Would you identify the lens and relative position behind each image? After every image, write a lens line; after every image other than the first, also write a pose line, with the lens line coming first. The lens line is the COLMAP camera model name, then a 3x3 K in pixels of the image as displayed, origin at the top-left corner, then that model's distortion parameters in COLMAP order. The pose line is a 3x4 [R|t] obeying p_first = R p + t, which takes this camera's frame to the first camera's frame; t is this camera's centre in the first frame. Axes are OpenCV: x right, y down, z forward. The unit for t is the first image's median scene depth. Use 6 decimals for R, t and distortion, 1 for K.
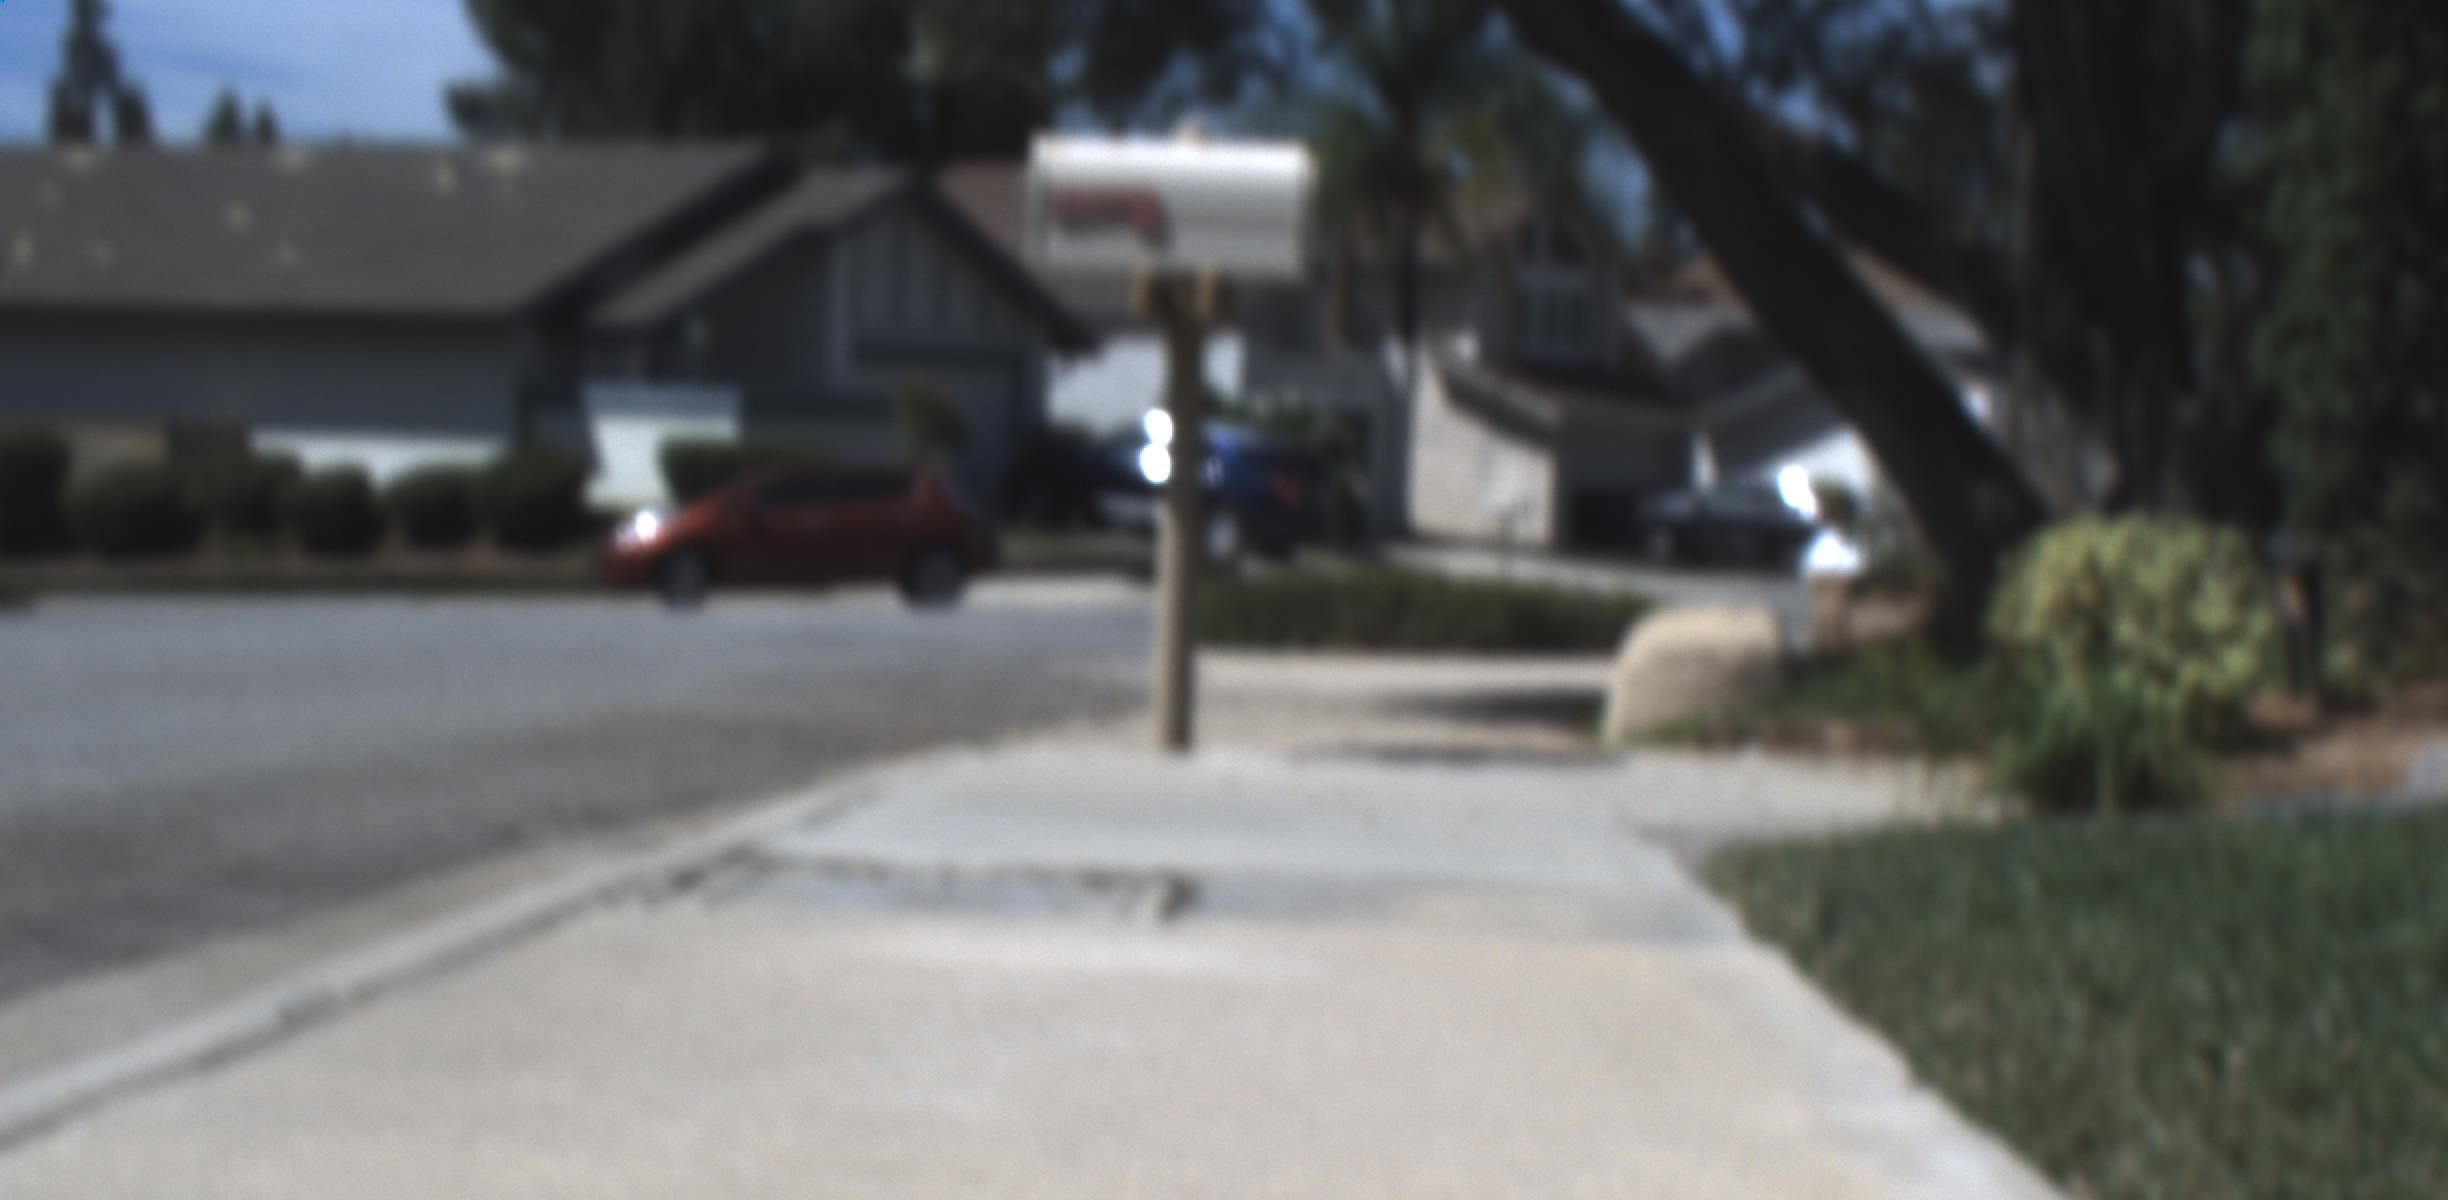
lens RADIAL K [[4677.3, 0, 1270.6], [0, 4677.3, 973.6], [0, 0, 1]] dist [-0.172692, 0.669325]
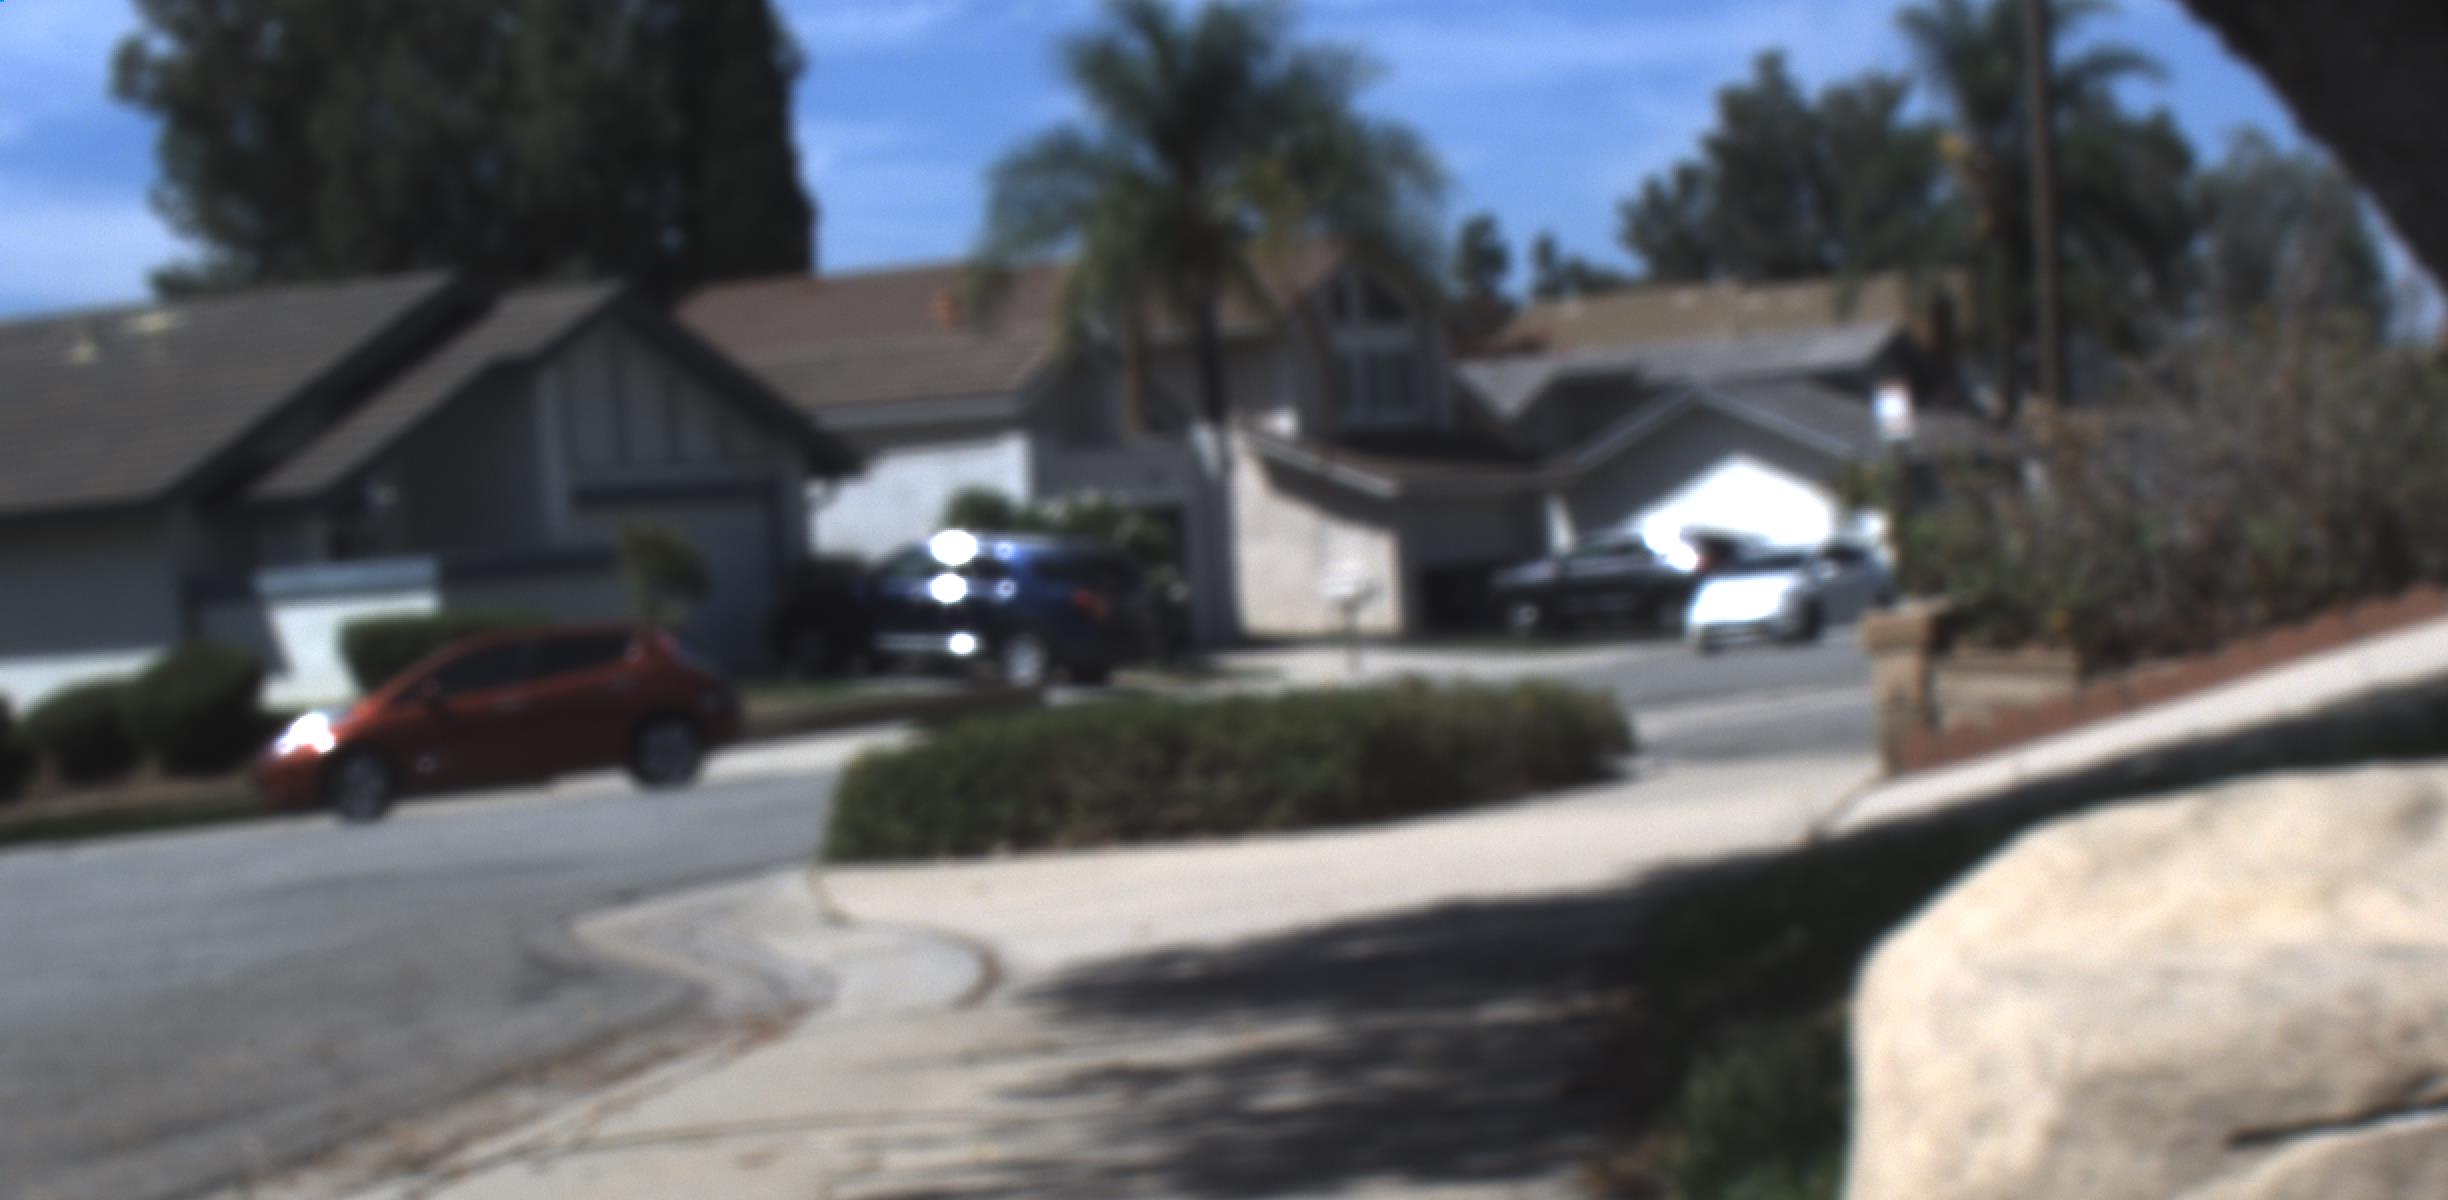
lens RADIAL K [[4677.3, 0, 1270.6], [0, 4677.3, 973.6], [0, 0, 1]] dist [-0.172692, 0.669325]
pose [[0.993461, -0.111584, 0.024167, 0.008229], [0.112120, 0.993450, -0.022057, -0.013621], [-0.021548, 0.024623, 0.999465, 0.147189]]
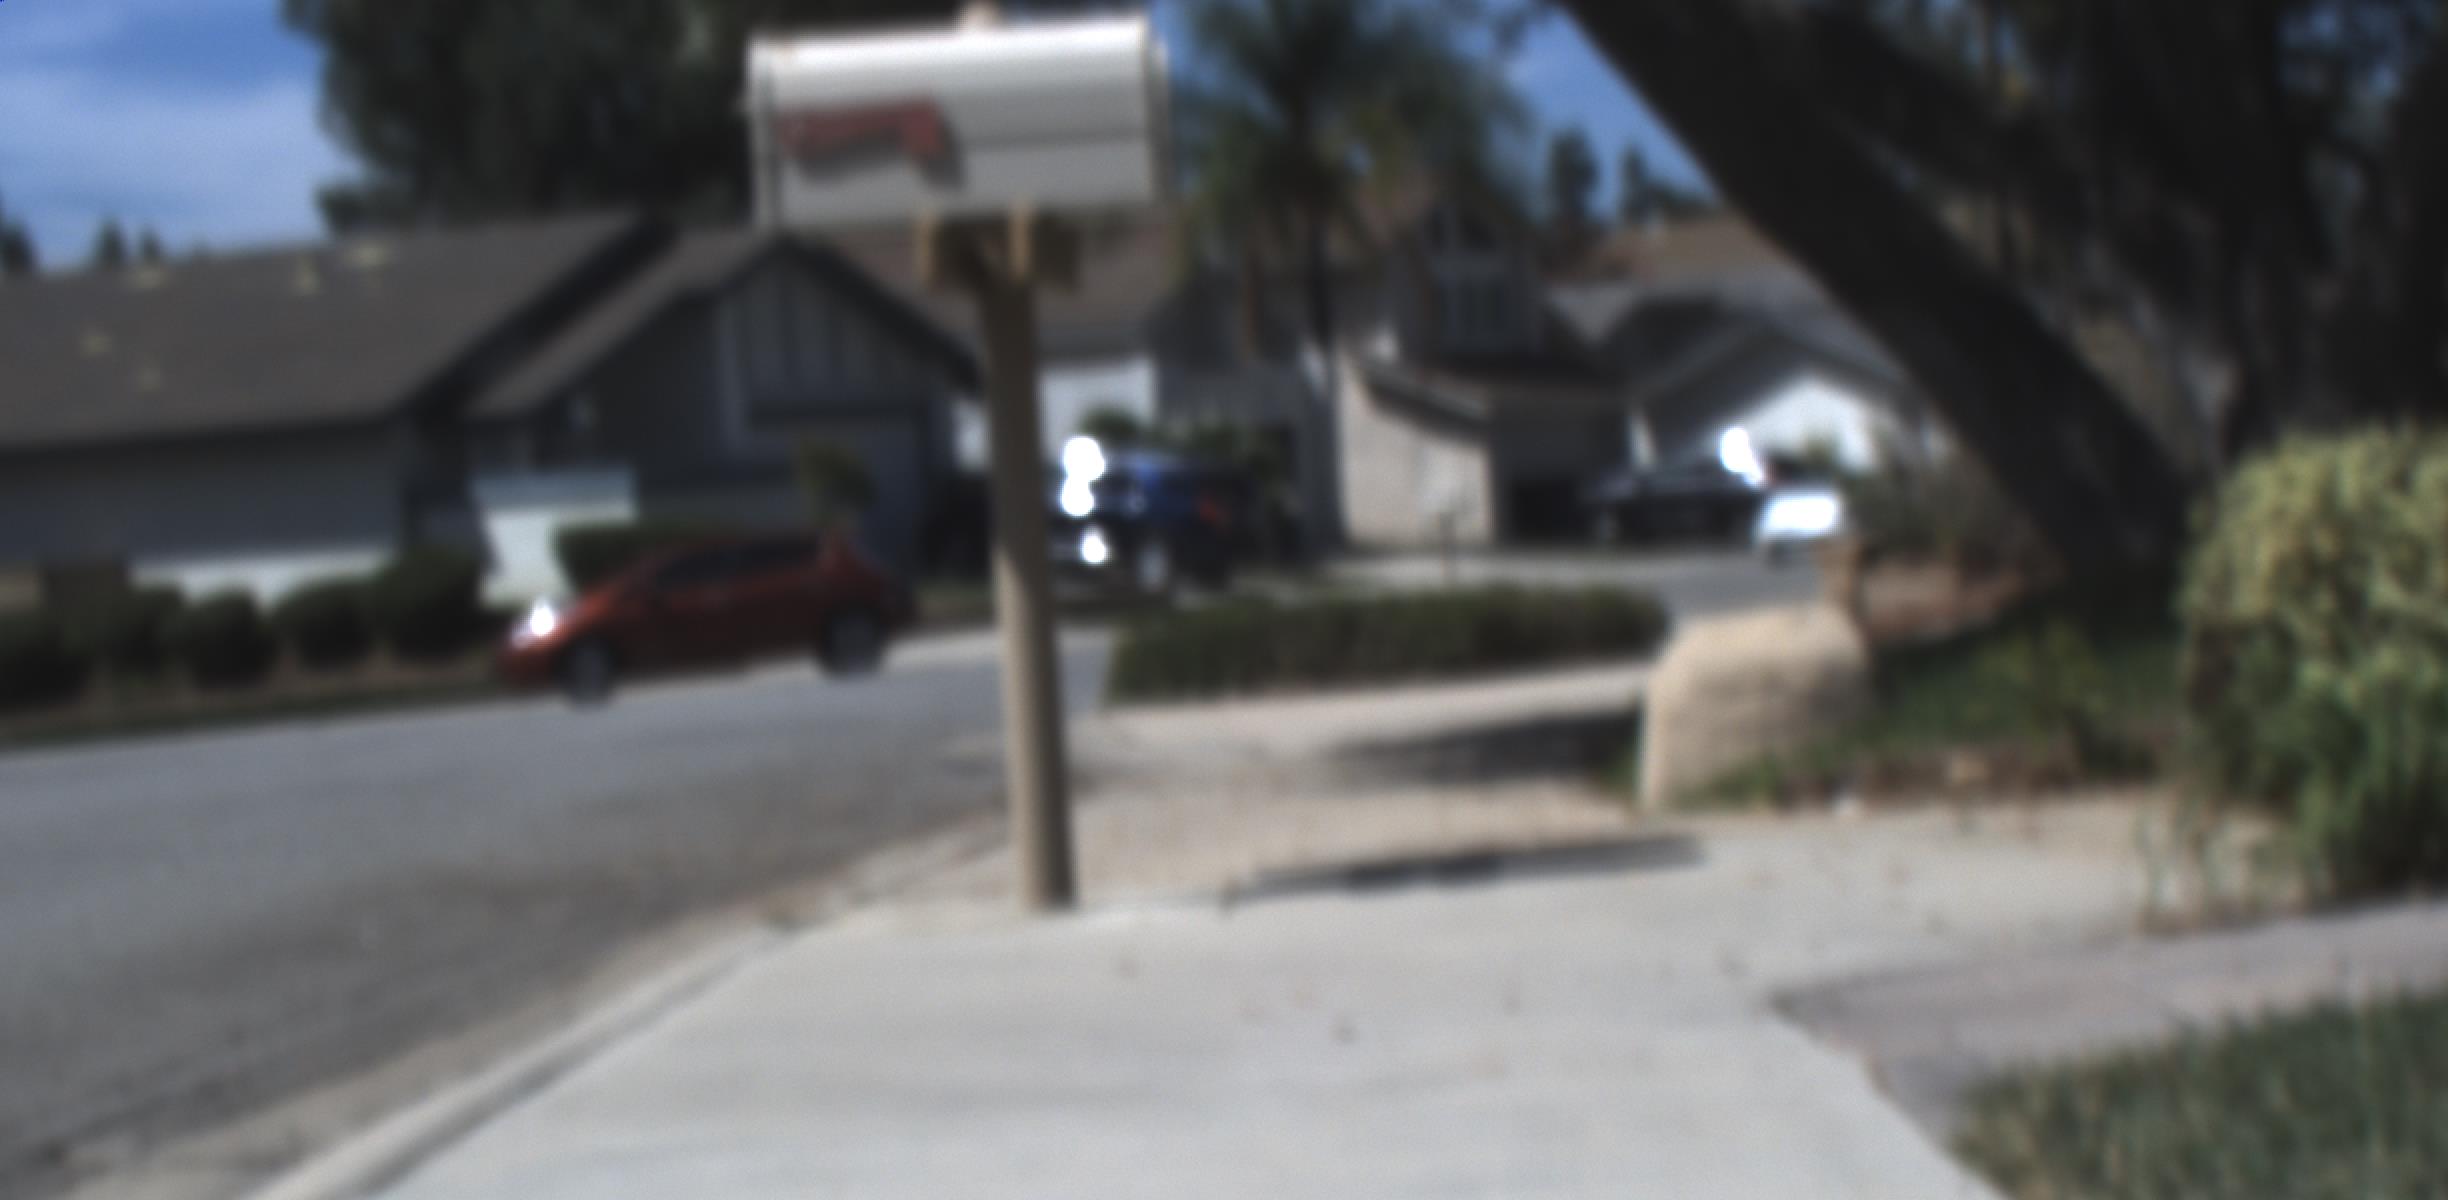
lens RADIAL K [[4677.3, 0, 1270.6], [0, 4677.3, 973.6], [0, 0, 1]] dist [-0.172692, 0.669325]
pose [[0.994517, -0.104504, 0.003985, 0.001212], [0.104520, 0.994515, -0.003959, -0.004784], [-0.003550, 0.004353, 0.999984, 0.046419]]
